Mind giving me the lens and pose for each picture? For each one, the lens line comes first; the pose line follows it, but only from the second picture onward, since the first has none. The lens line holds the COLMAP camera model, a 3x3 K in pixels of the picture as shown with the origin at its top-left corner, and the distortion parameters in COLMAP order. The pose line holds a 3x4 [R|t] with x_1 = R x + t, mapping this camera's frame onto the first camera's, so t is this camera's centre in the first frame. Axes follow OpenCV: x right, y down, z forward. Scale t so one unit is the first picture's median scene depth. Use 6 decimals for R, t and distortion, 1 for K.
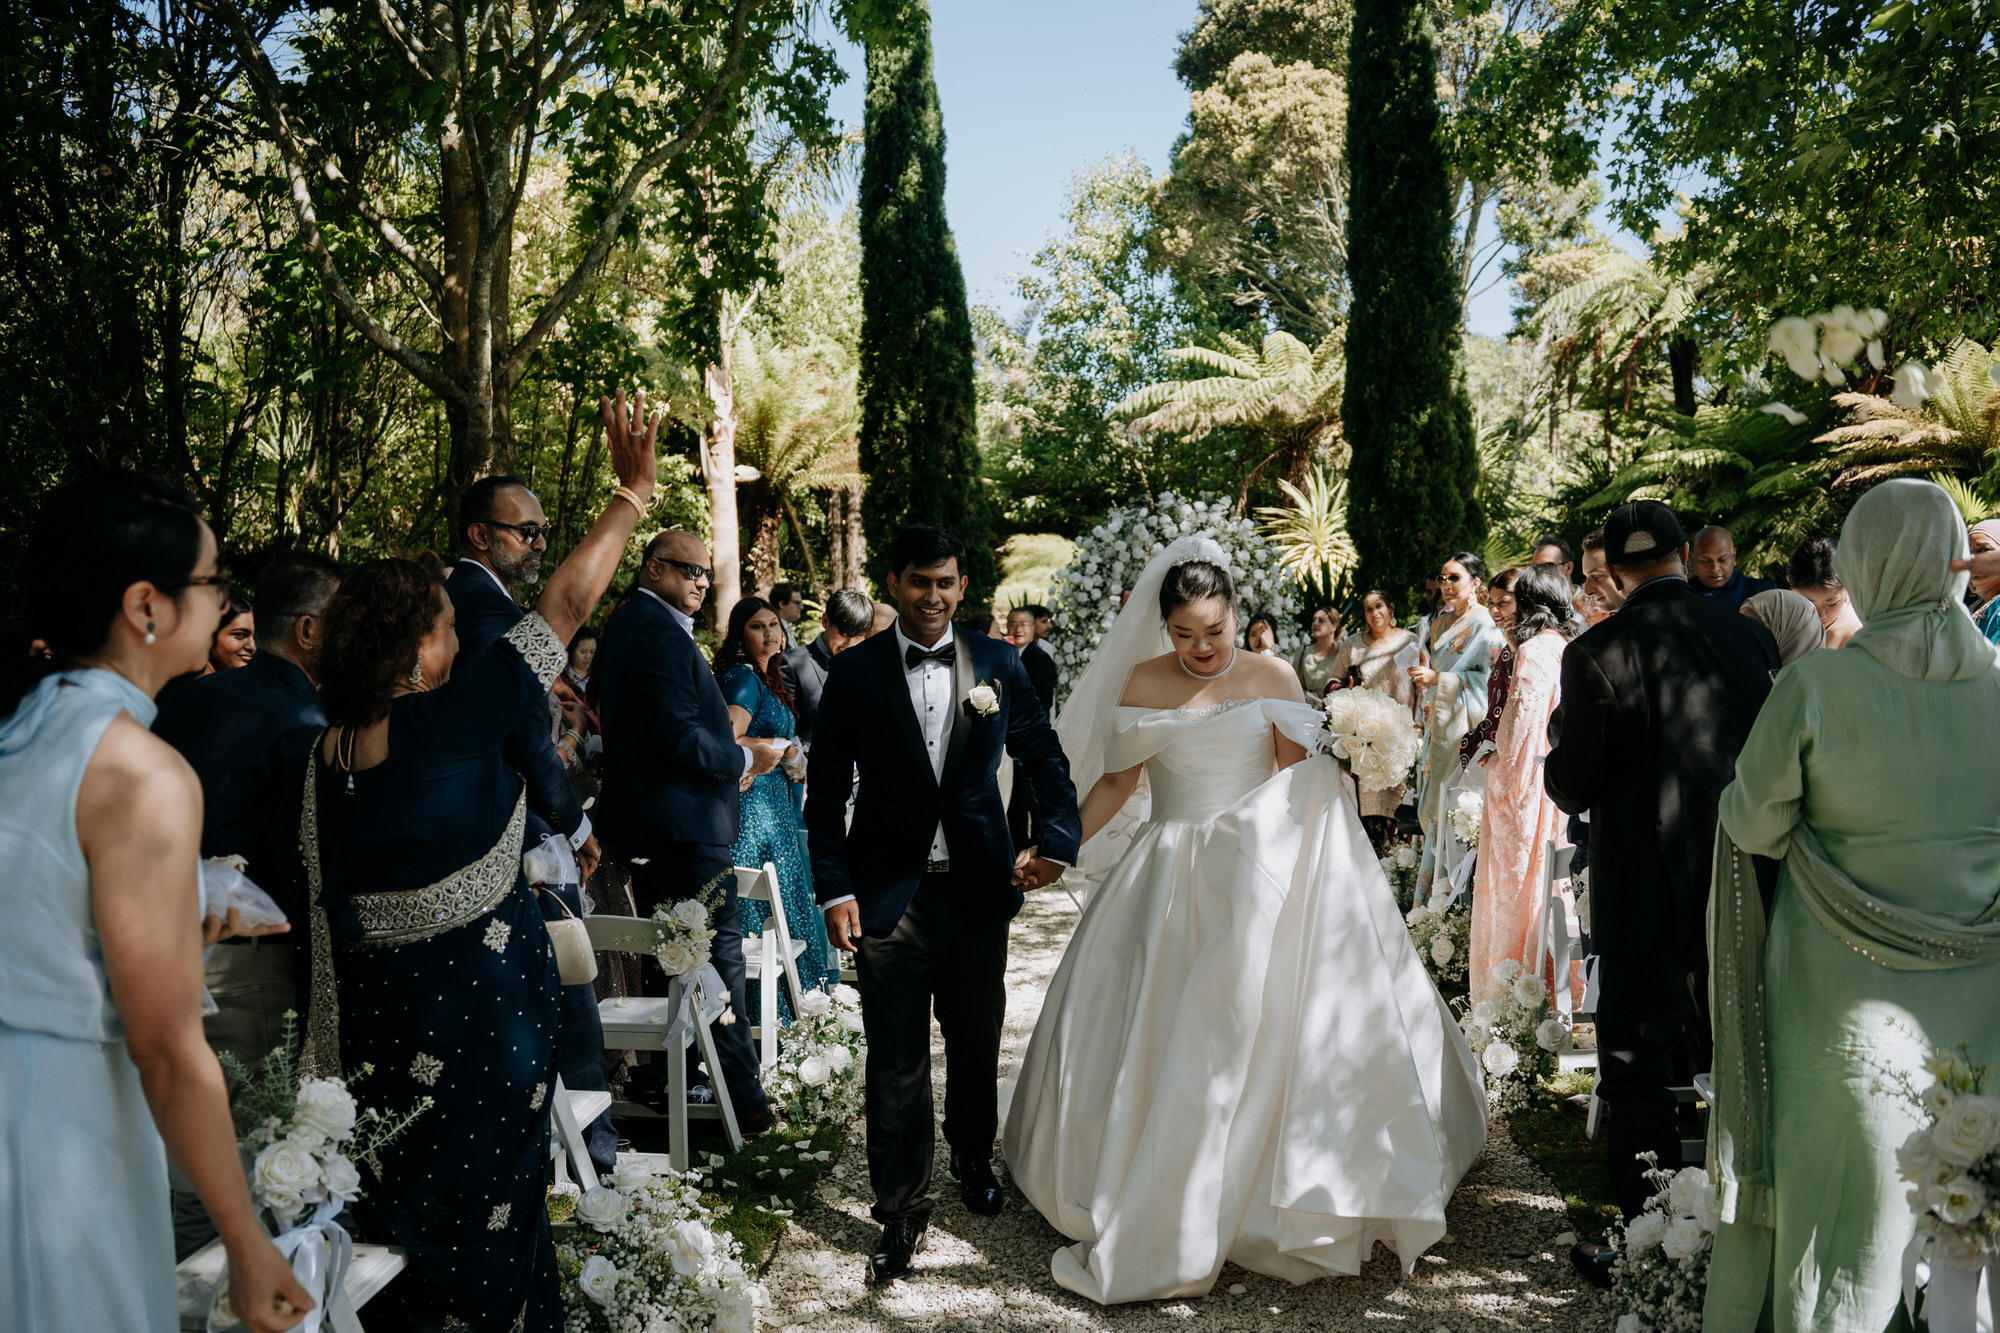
lens RADIAL K [[1687.5, 0, 1000.0], [0, 1687.5, 666.5], [0, 0, 1]] dist [-0.248701, -0.001082]
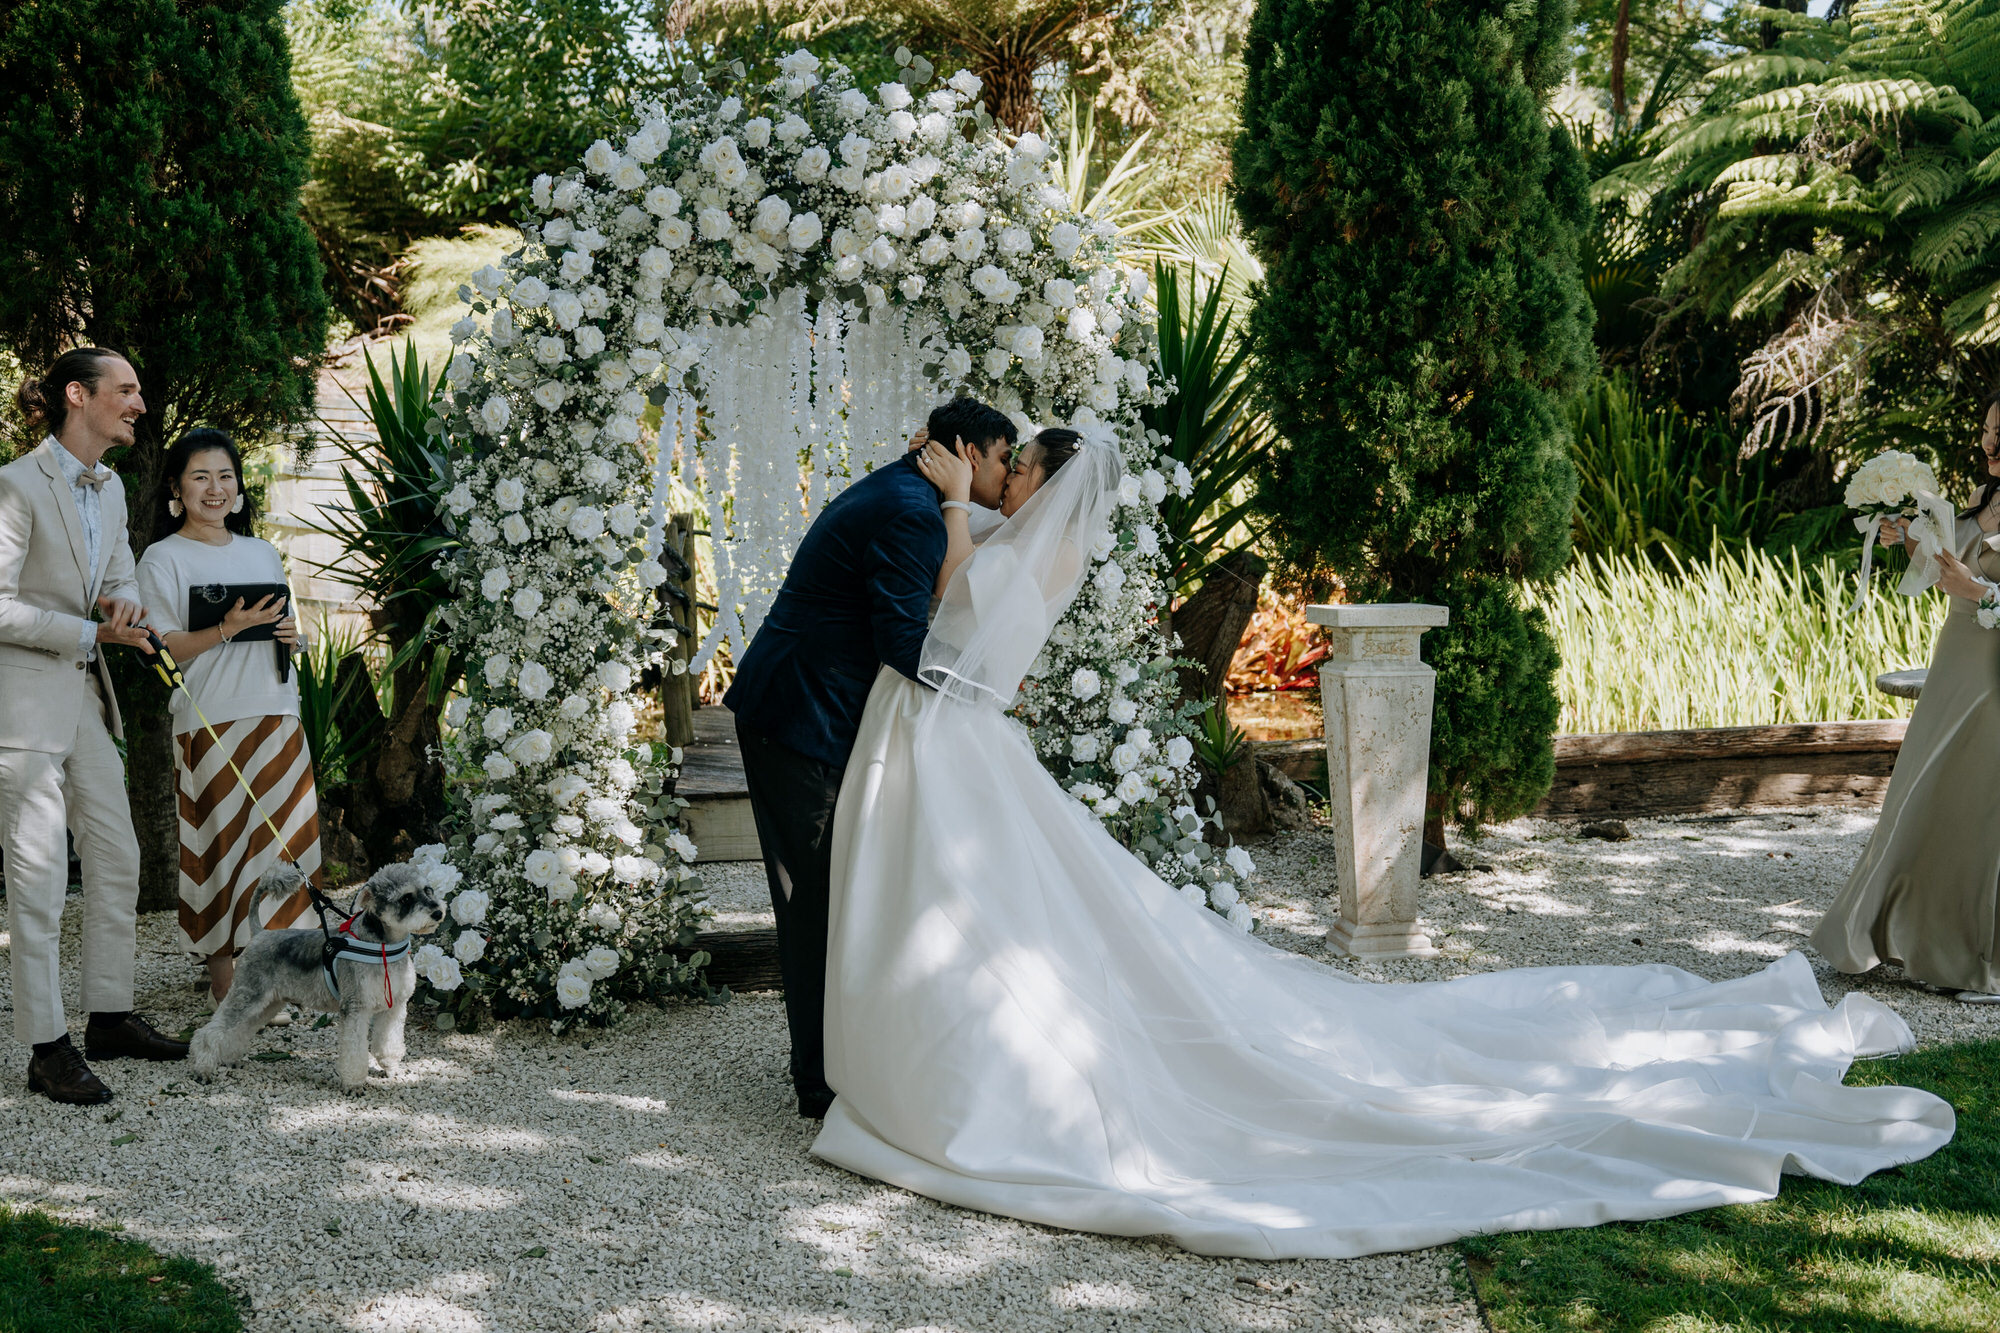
lens RADIAL K [[2339.0, 0, 988.4], [0, 2339.0, 607.4], [0, 0, 1]] dist [-0.080293, 0.059699]
pose [[0.974972, -0.002106, 0.222318, 0.022867], [-0.009494, 0.998649, 0.051093, -0.010446], [-0.222125, -0.051925, 0.973635, 0.390279]]
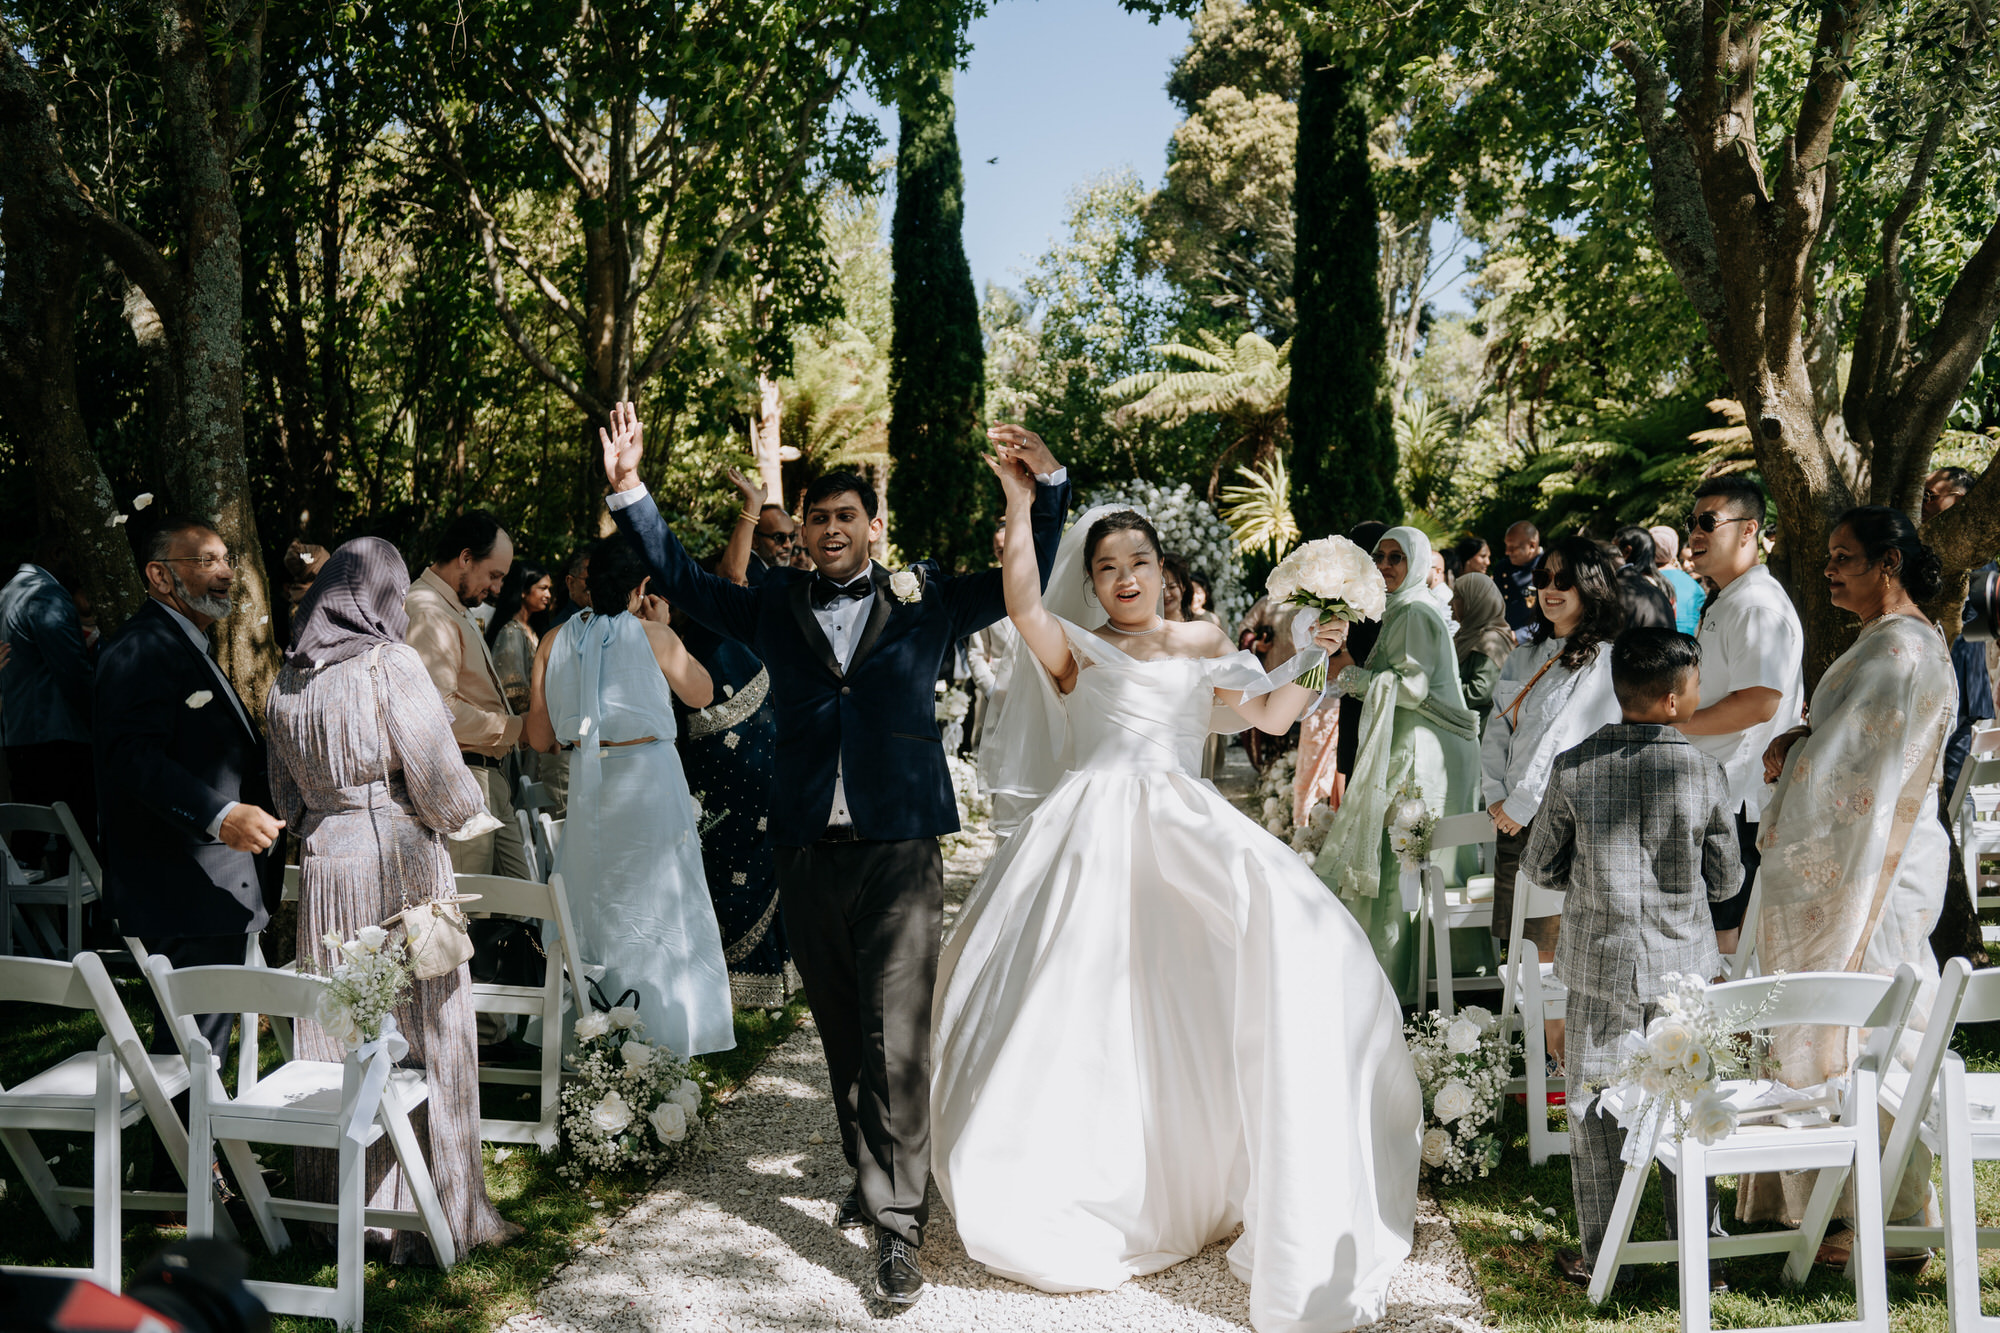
lens RADIAL K [[1649.3, 0, 1000.0], [0, 1649.3, 666.5], [0, 0, 1]] dist [-0.000869, -0.000849]
pose [[0.999907, 0.013547, -0.001514, 0.000401], [-0.013503, 0.999578, 0.025705, 0.003519], [0.001862, -0.025682, 0.999668, -0.169748]]
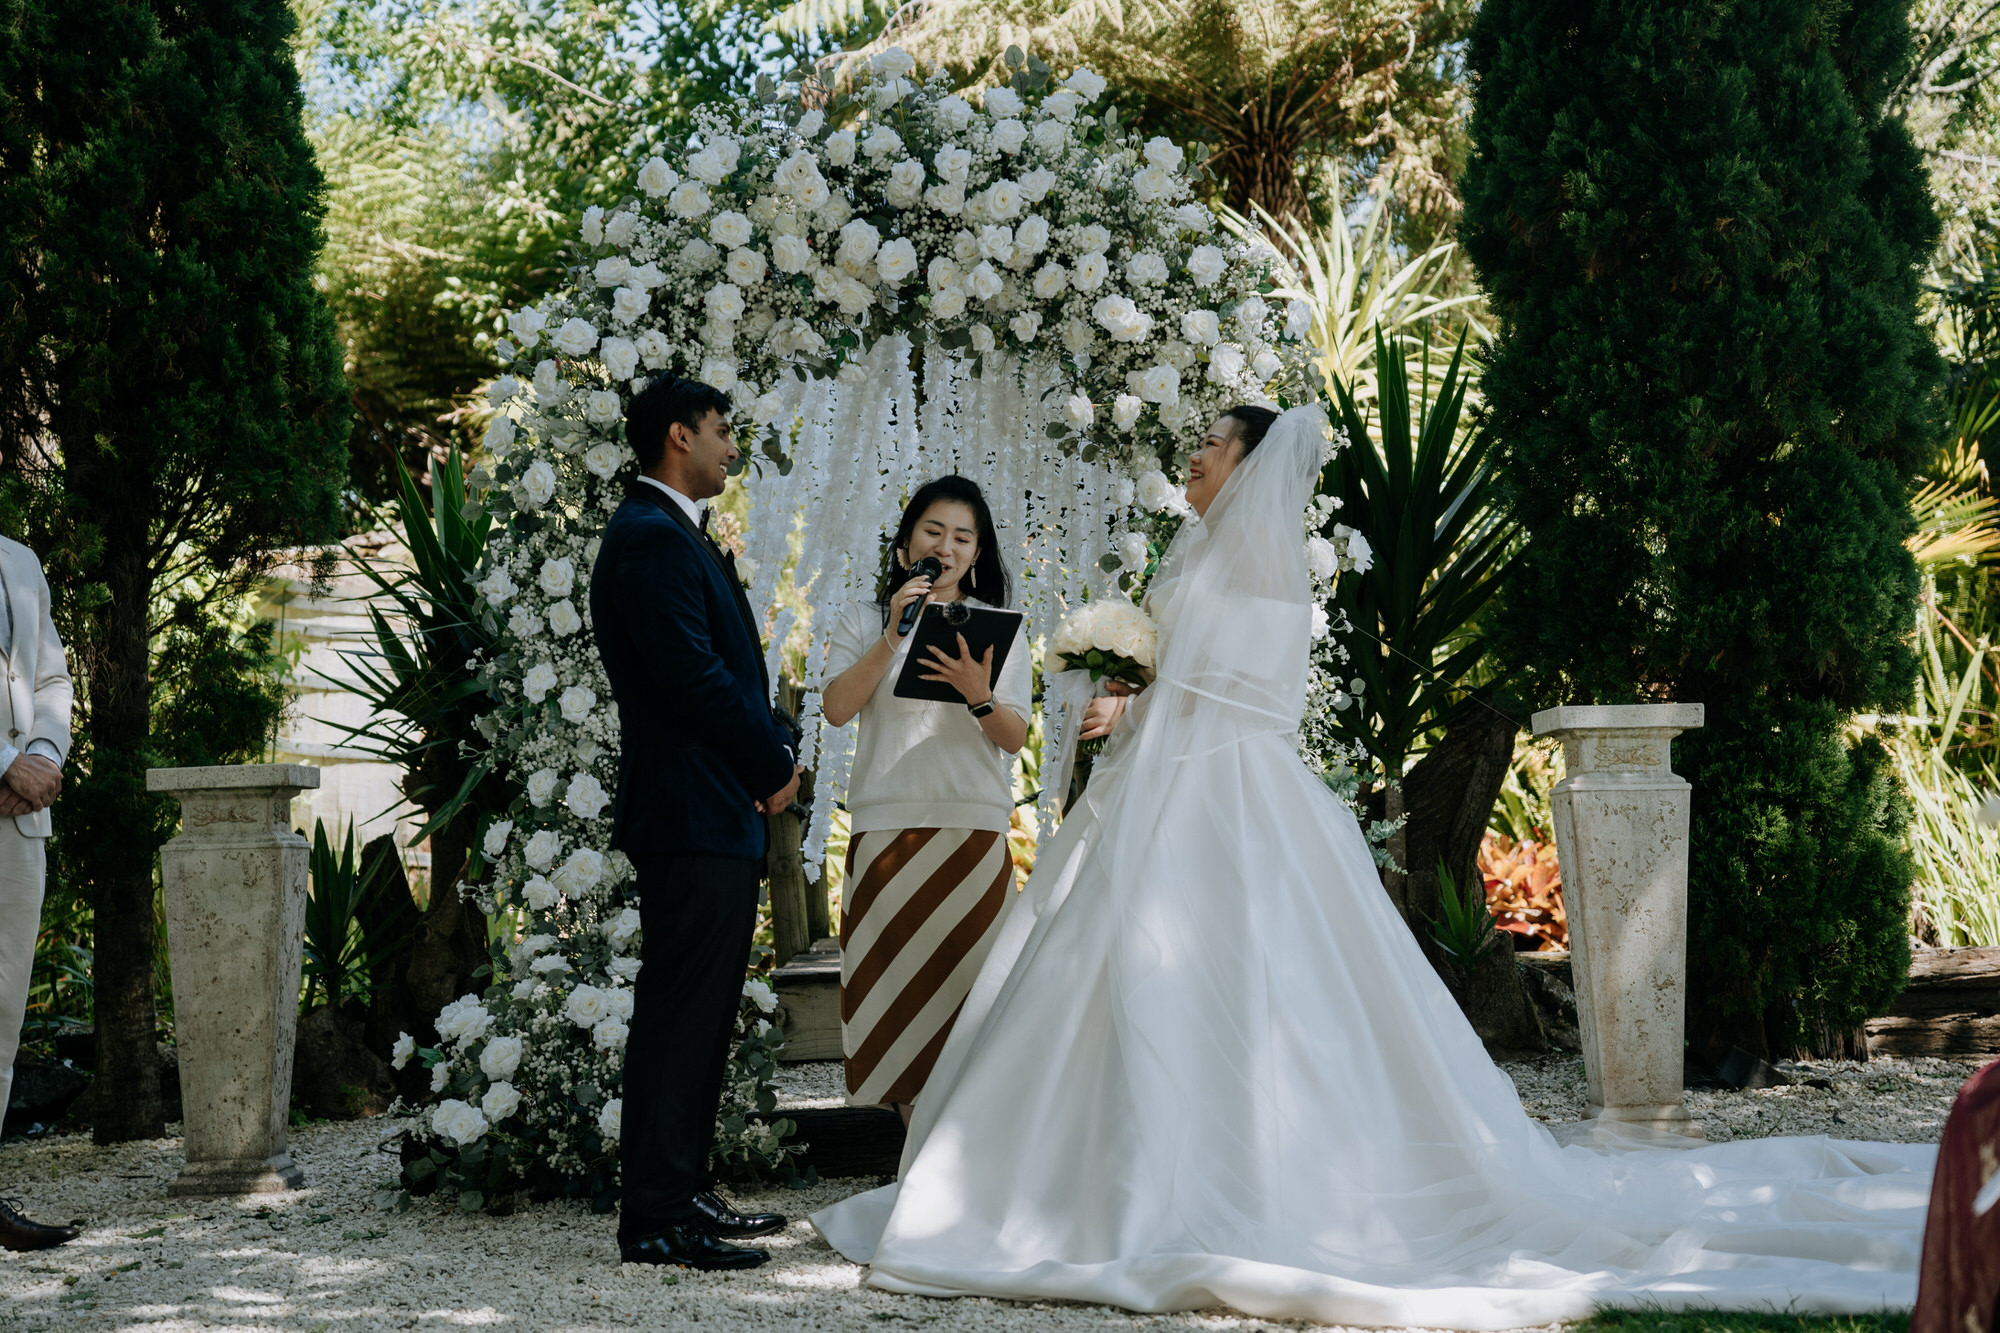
lens RADIAL K [[3451.0, 0, 1000.0], [0, 3451.0, 666.5], [0, 0, 1]] dist [0.338440, 0.019457]
pose [[0.992912, 0.000724, 0.118847, 0.034684], [0.005645, 0.998565, -0.053248, 0.028233], [-0.118715, 0.053542, 0.991484, 0.297513]]
